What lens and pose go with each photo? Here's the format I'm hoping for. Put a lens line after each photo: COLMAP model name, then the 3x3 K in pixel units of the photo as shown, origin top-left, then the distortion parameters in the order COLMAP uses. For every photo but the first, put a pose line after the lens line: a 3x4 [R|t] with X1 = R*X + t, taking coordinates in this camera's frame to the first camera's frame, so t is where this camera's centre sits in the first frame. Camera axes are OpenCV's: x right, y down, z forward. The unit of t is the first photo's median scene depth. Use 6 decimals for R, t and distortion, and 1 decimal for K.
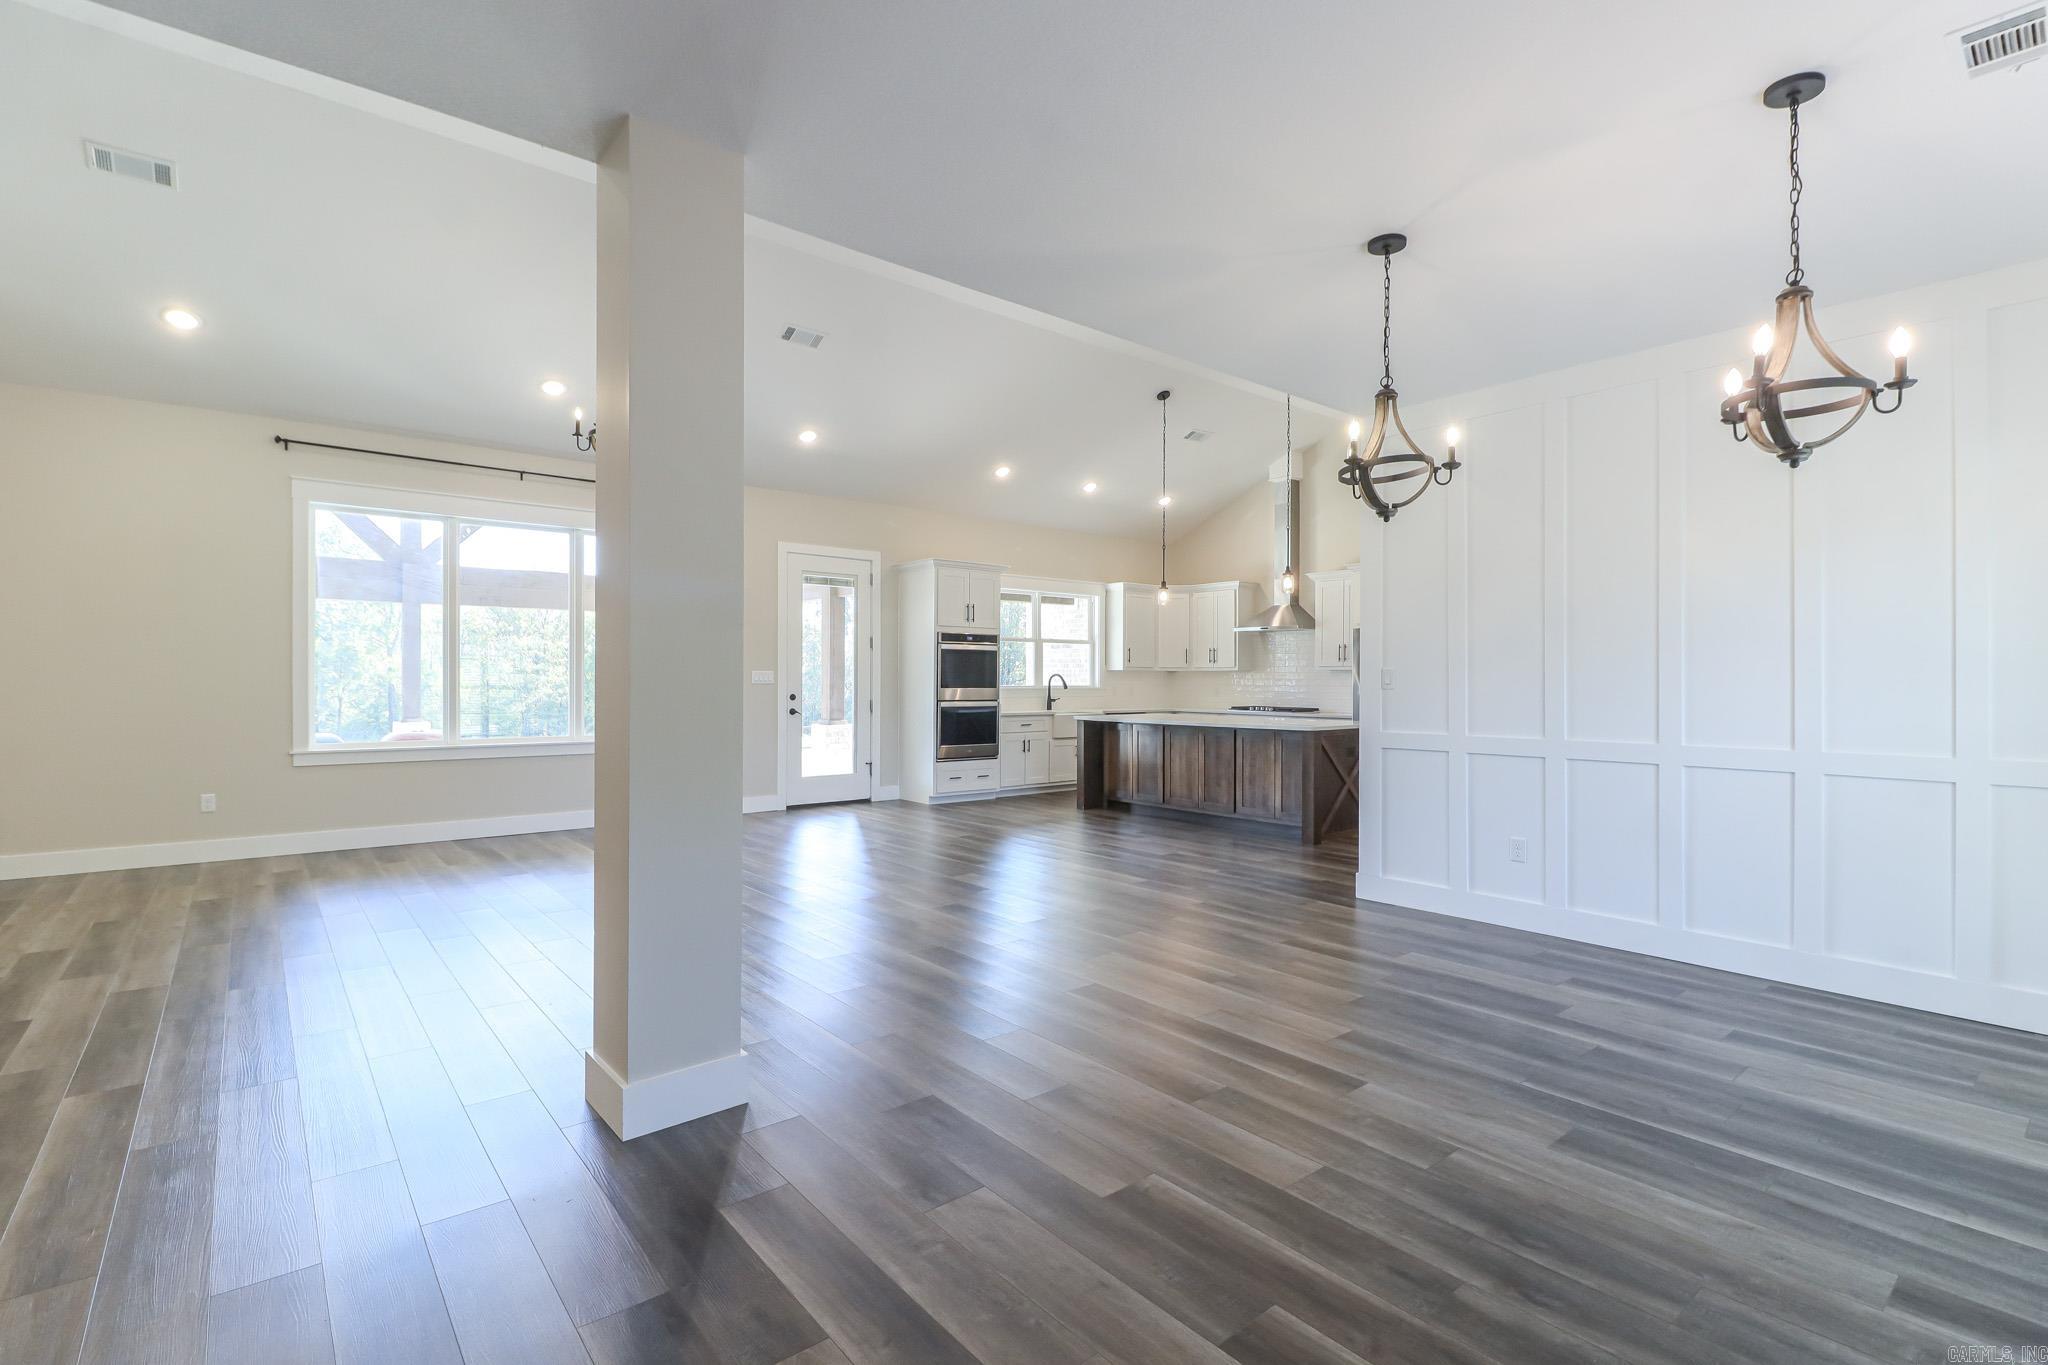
lens RADIAL K [[970.2, 0, 1048.8], [0, 970.2, 672.7], [0, 0, 1]] dist [0.020165, -0.014052]
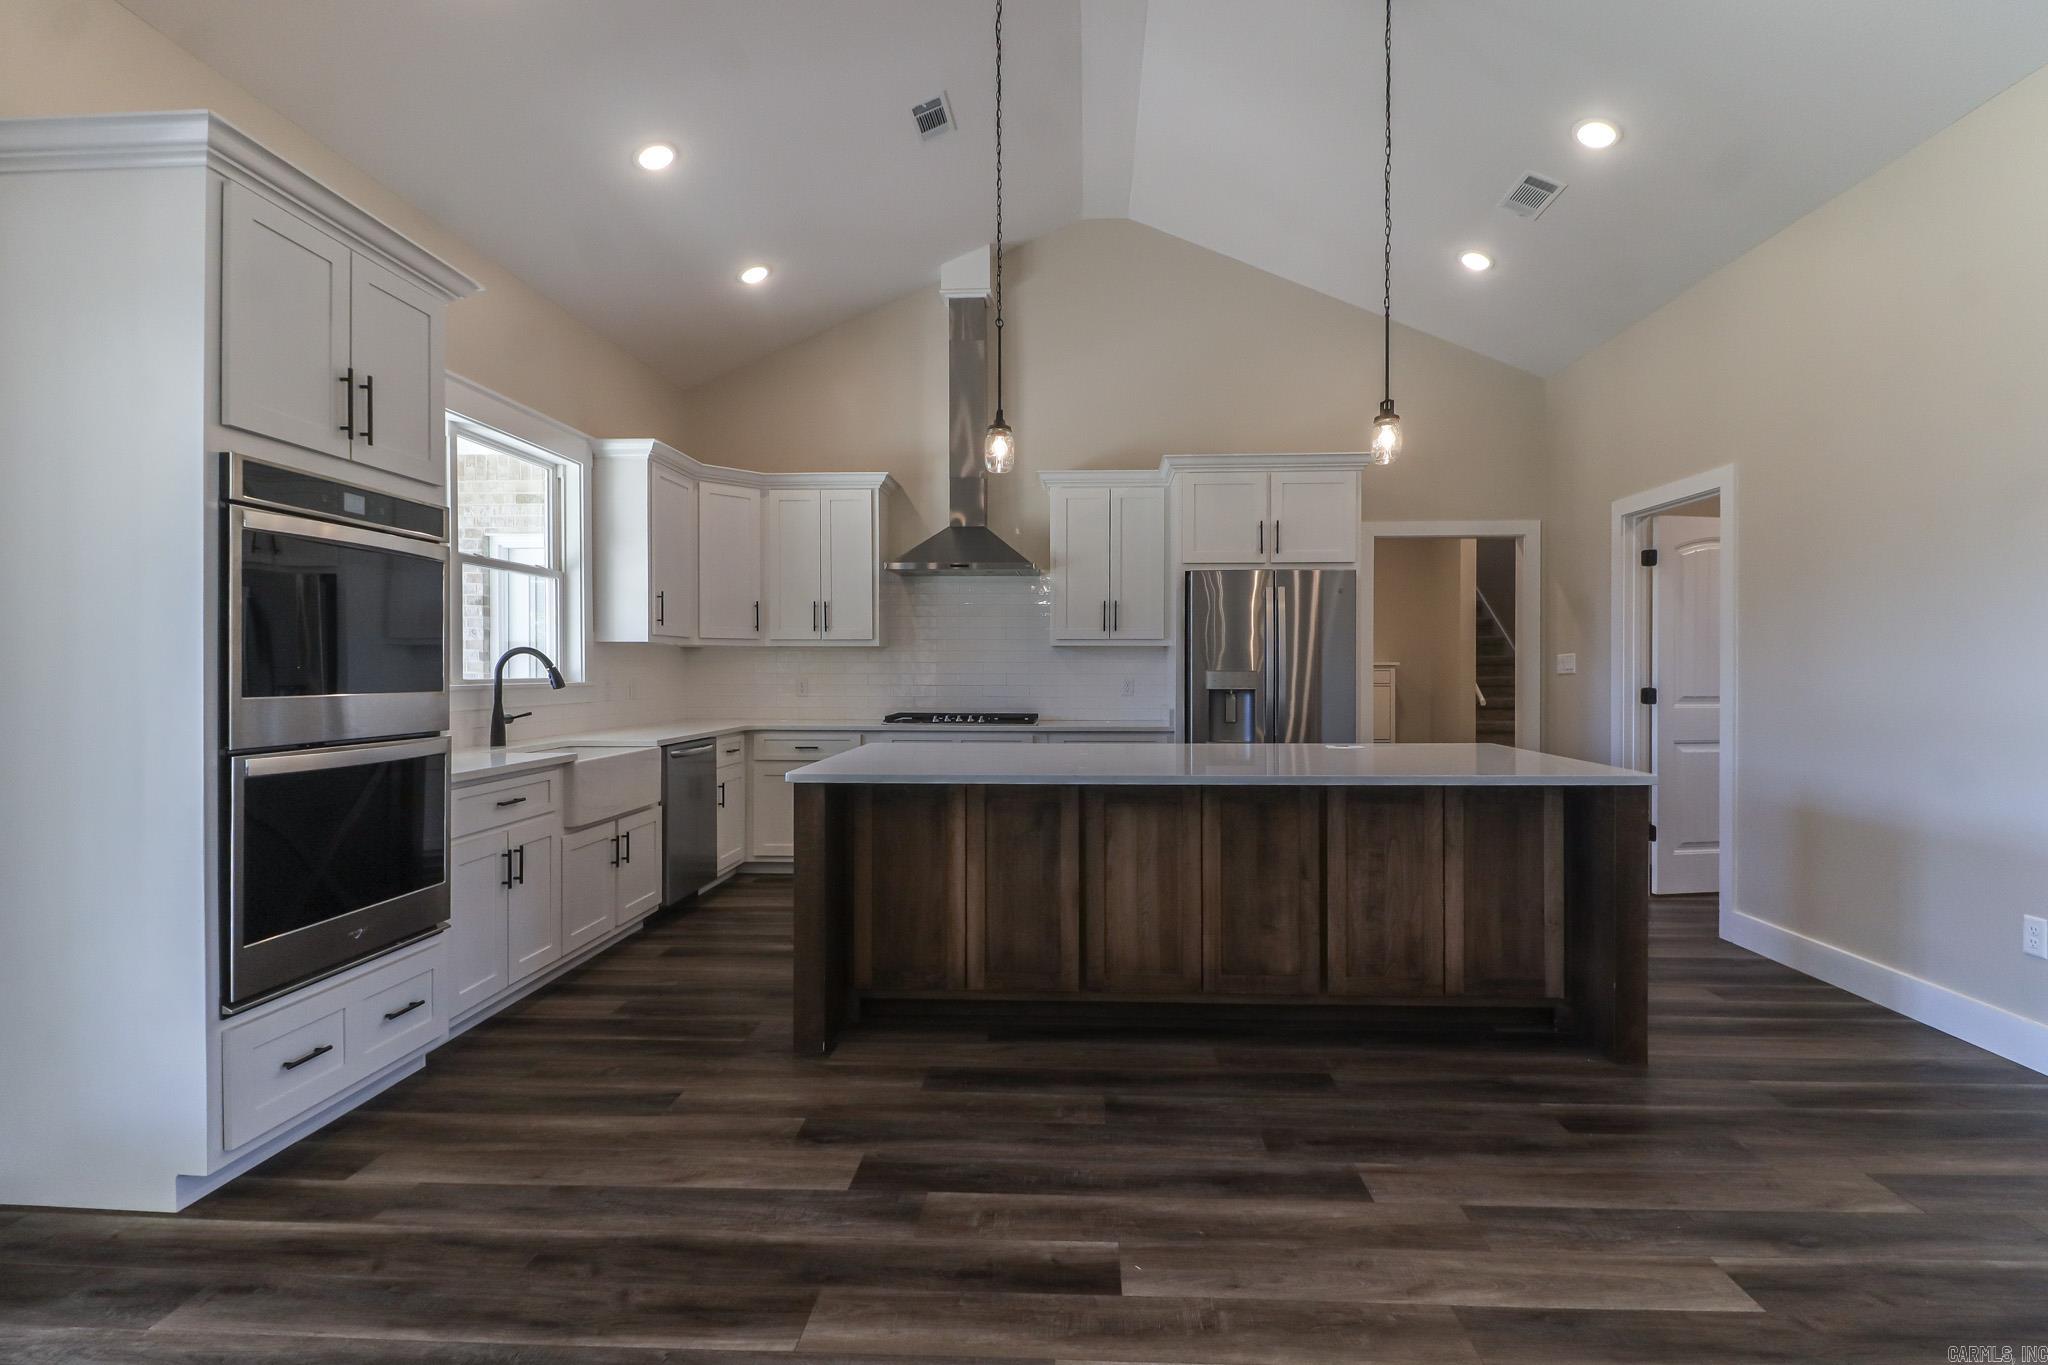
lens RADIAL K [[970.2, 0, 1048.8], [0, 970.2, 672.7], [0, 0, 1]] dist [0.020165, -0.014052]
pose [[0.674341, -0.006968, 0.738387, -0.139285], [-0.002716, 0.999925, 0.011917, 0.006127], [-0.738415, -0.010042, 0.674272, 0.633492]]
